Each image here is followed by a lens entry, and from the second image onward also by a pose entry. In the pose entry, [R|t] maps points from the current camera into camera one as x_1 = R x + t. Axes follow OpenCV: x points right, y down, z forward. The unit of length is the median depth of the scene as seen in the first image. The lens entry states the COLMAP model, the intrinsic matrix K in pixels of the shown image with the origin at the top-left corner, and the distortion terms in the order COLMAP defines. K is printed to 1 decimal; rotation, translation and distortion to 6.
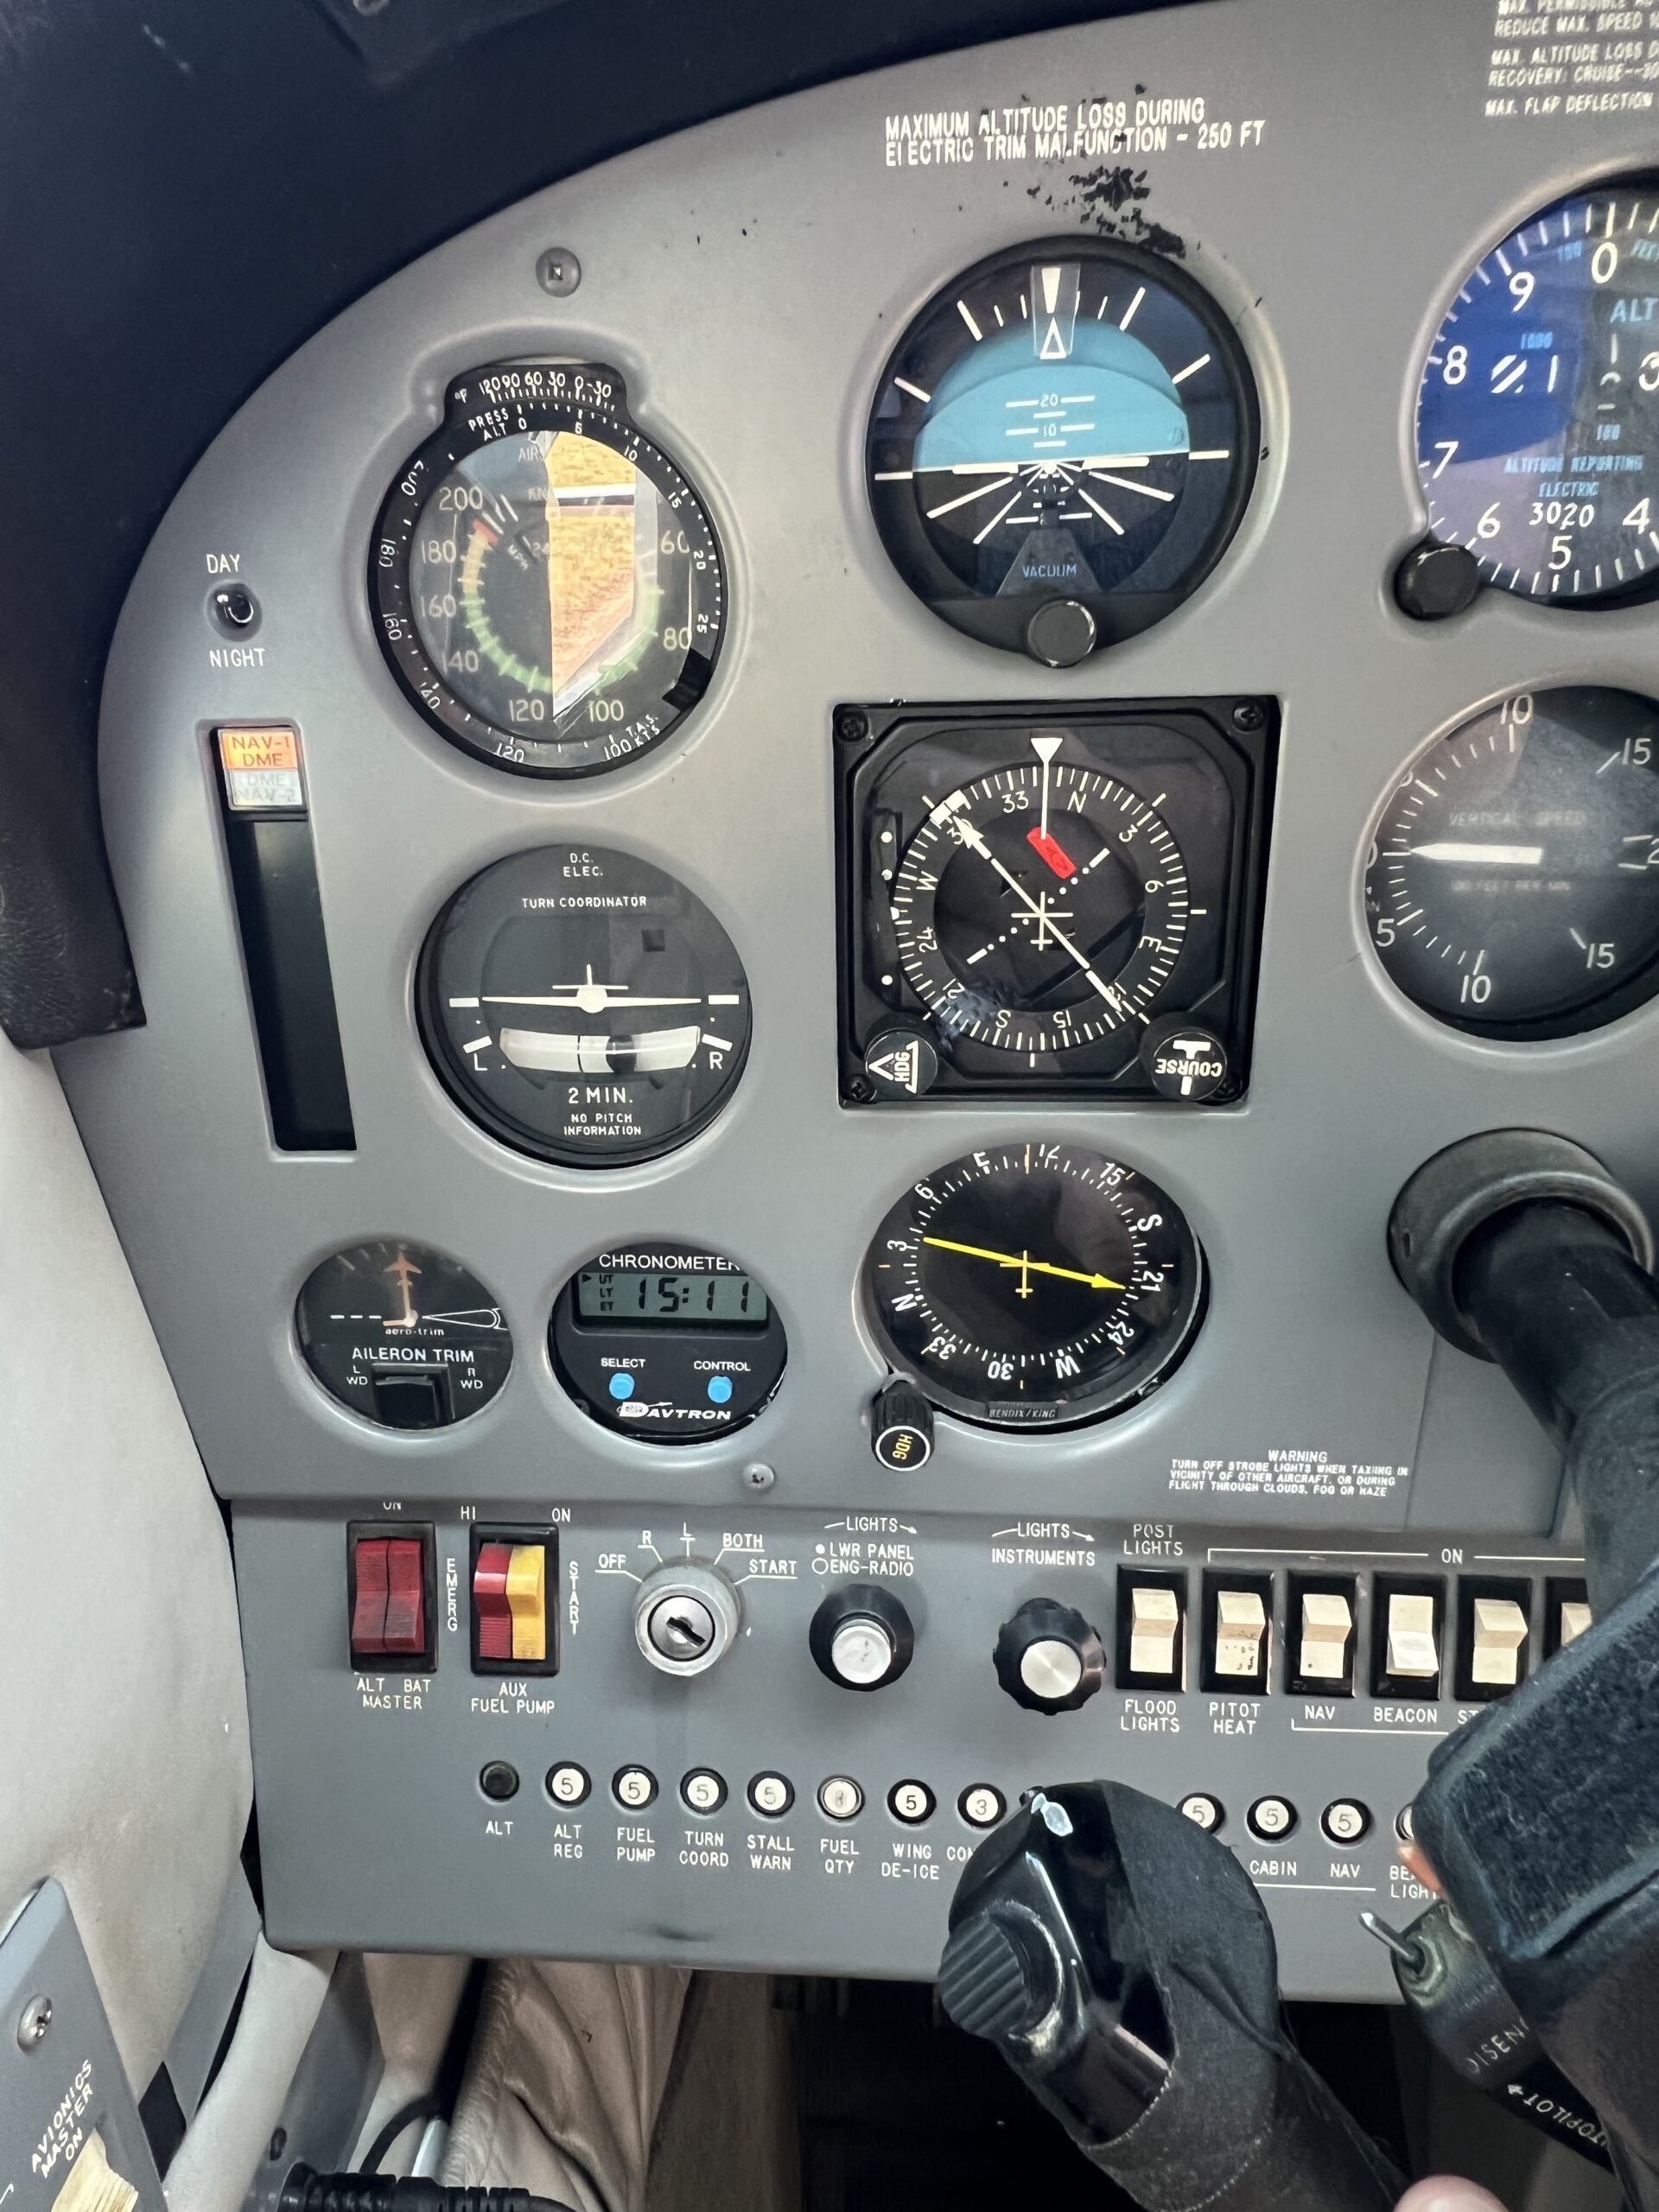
lens RADIAL K [[1436.8, 0, 772.9], [0, 1436.8, 1058.2], [0, 0, 1]] dist [-0.002390, 0.000049]
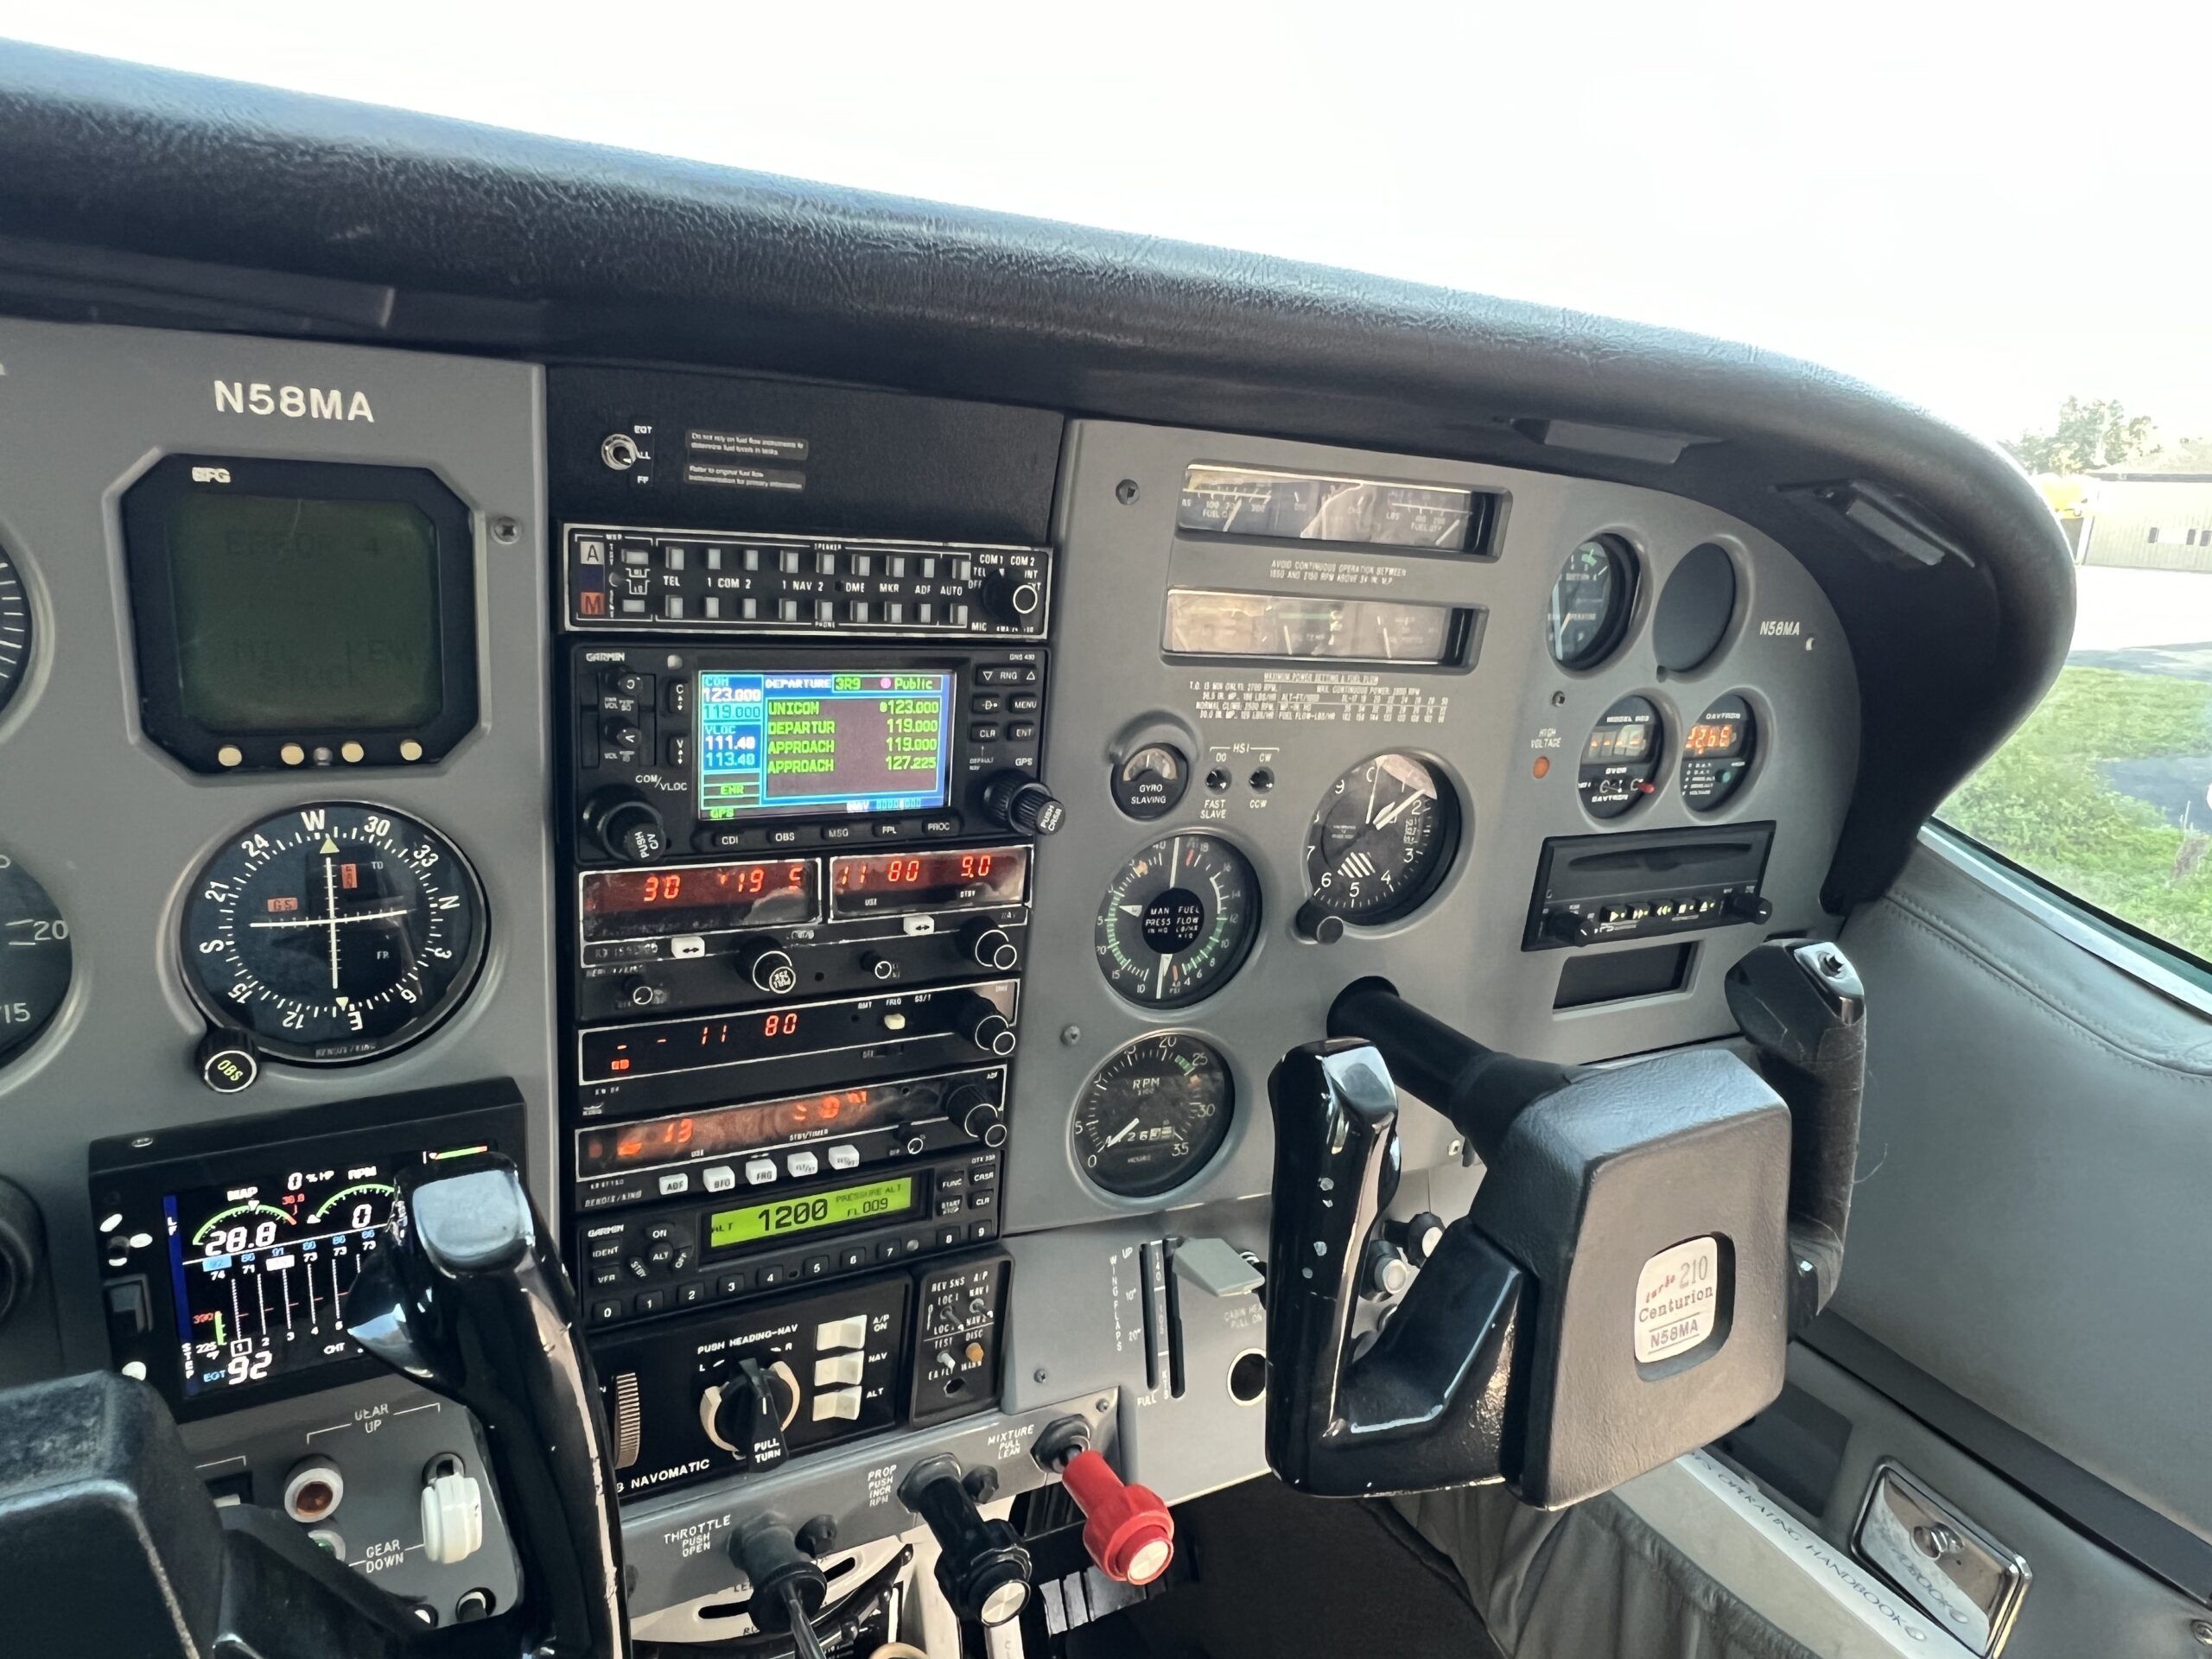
lens RADIAL K [[1436.8, 0, 1062.4], [0, 1436.8, 877.6], [0, 0, 1]] dist [-0.002390, 0.000049]
pose [[0.822579, -0.070045, 0.564320, 0.637934], [0.089422, 0.995971, -0.006723, -0.099757], [-0.561576, 0.055993, 0.825528, -0.558189]]
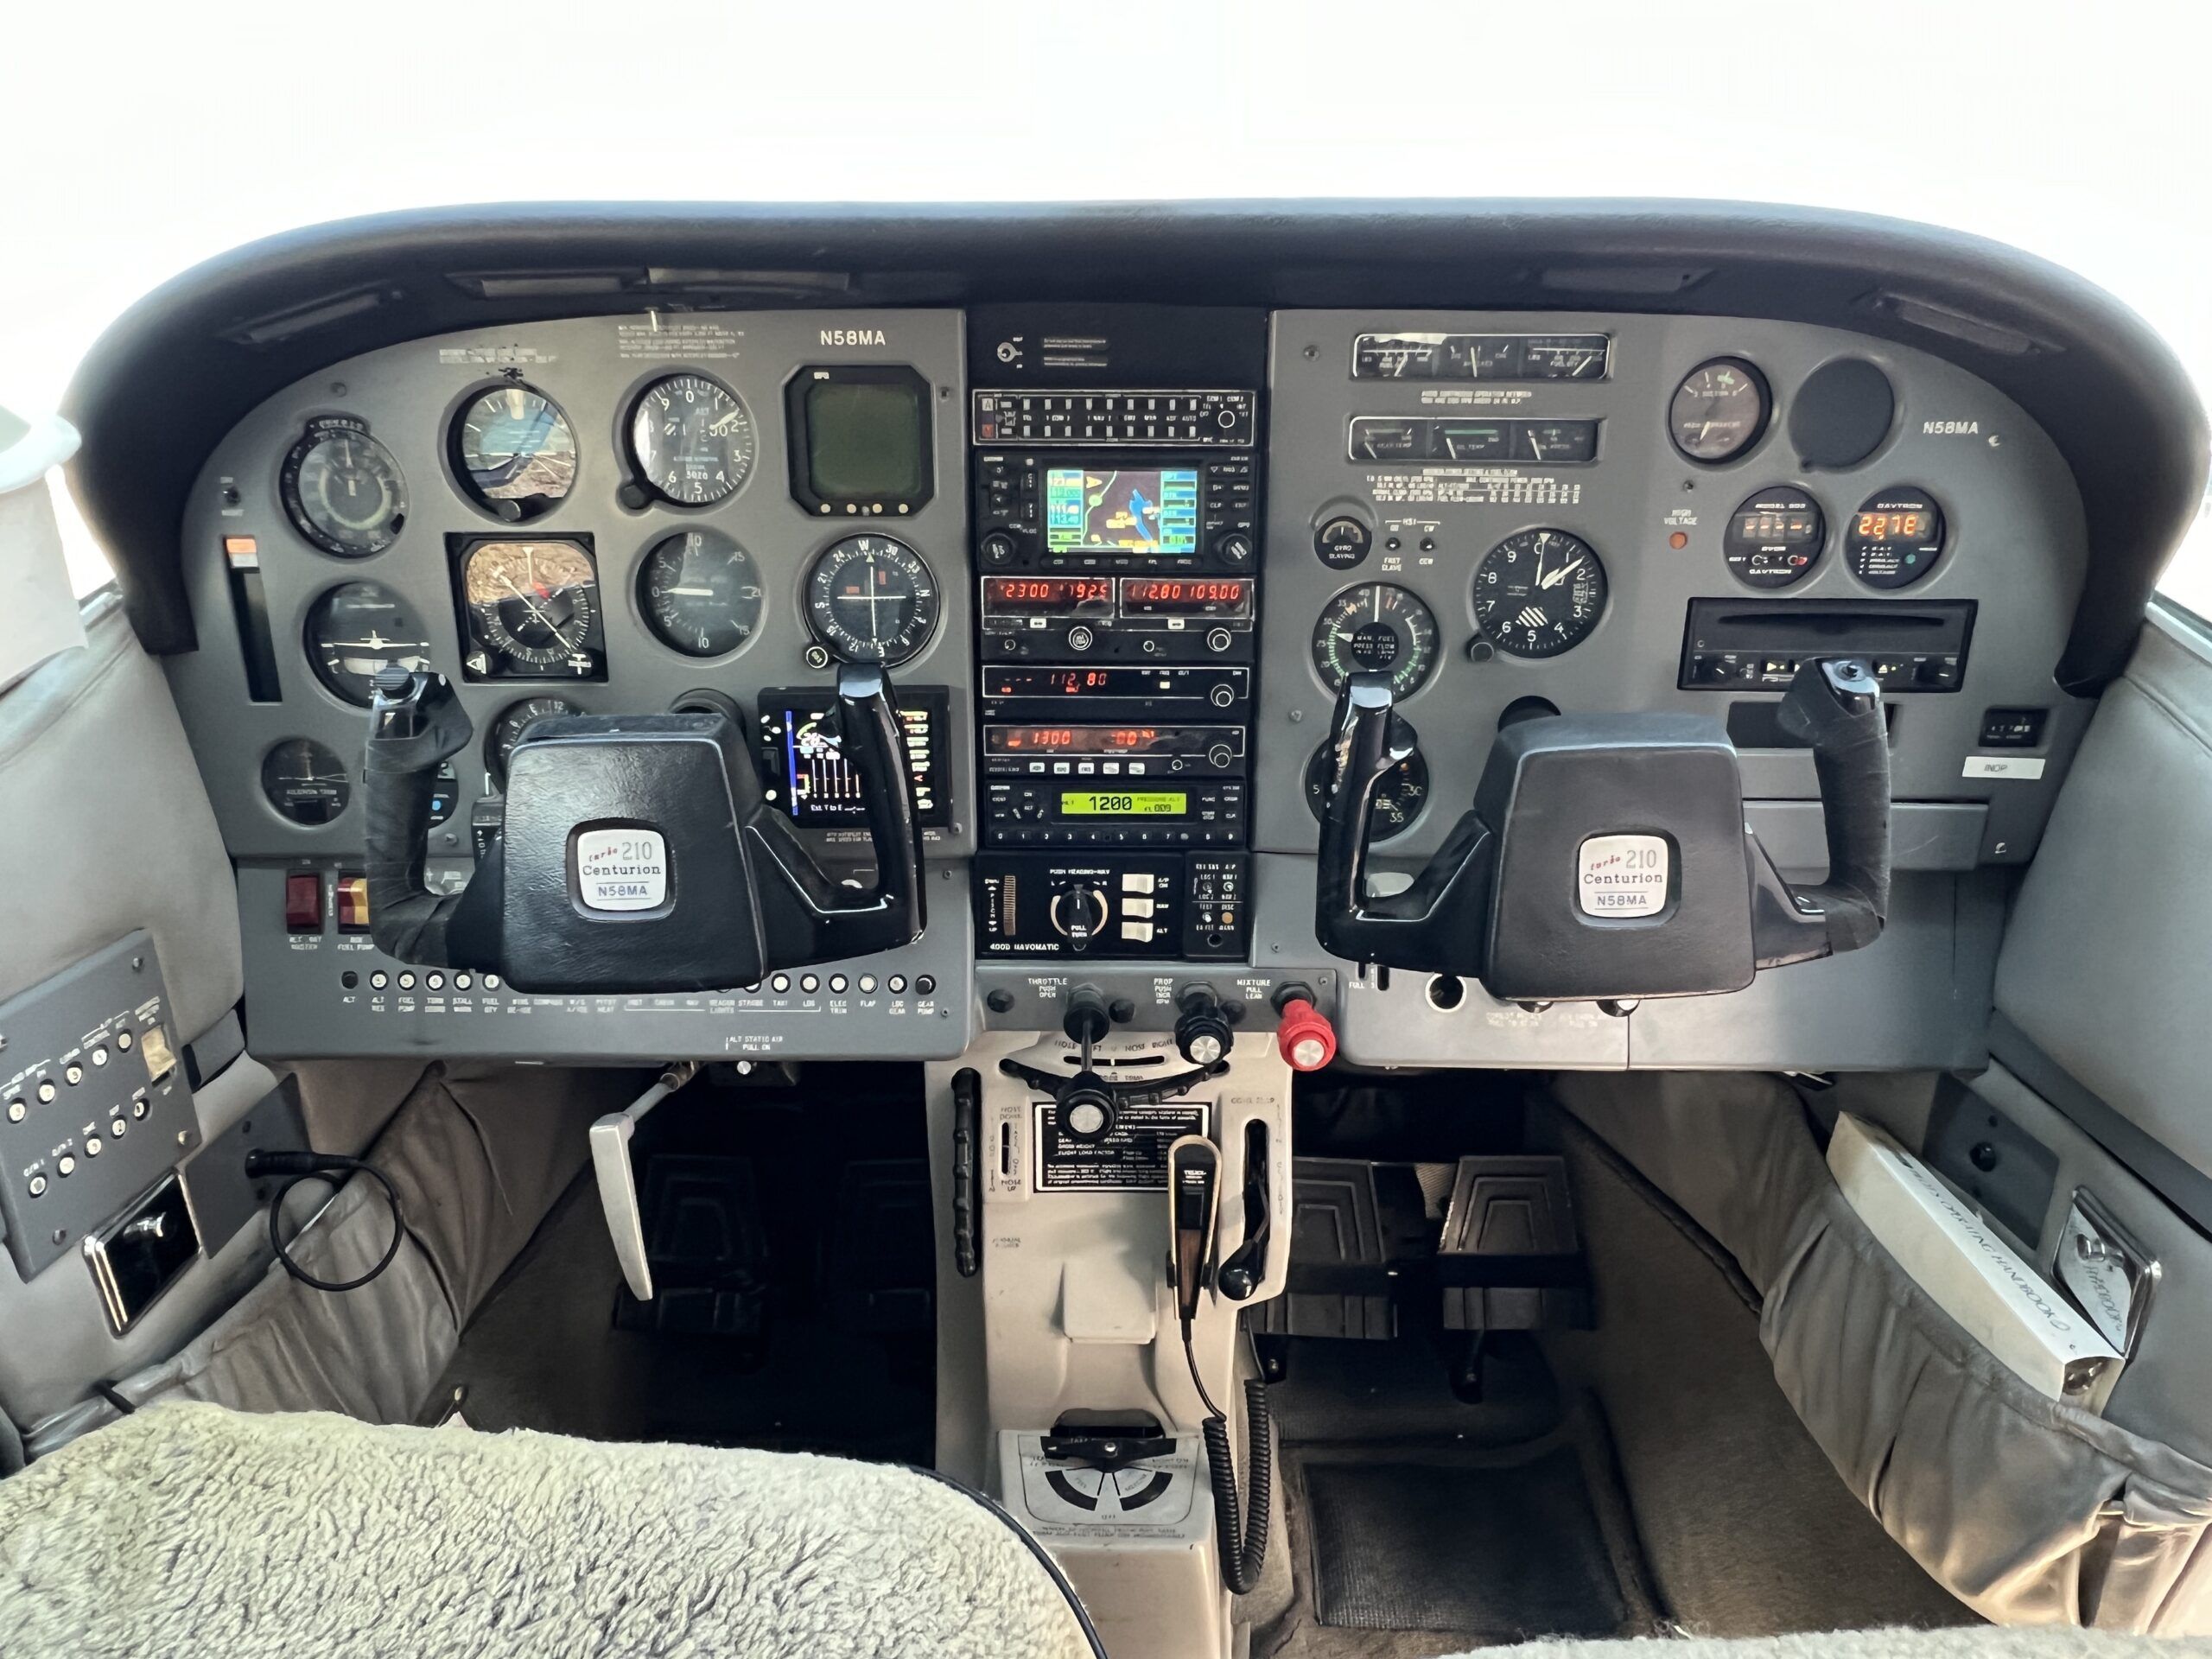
lens RADIAL K [[1436.8, 0, 1092.3], [0, 1436.8, 856.7], [0, 0, 1]] dist [-0.002390, 0.000049]
pose [[0.997392, 0.006303, 0.071893, 1.065508], [-0.002569, 0.998648, -0.051925, 0.515216], [-0.072123, 0.051605, 0.996060, -1.814755]]
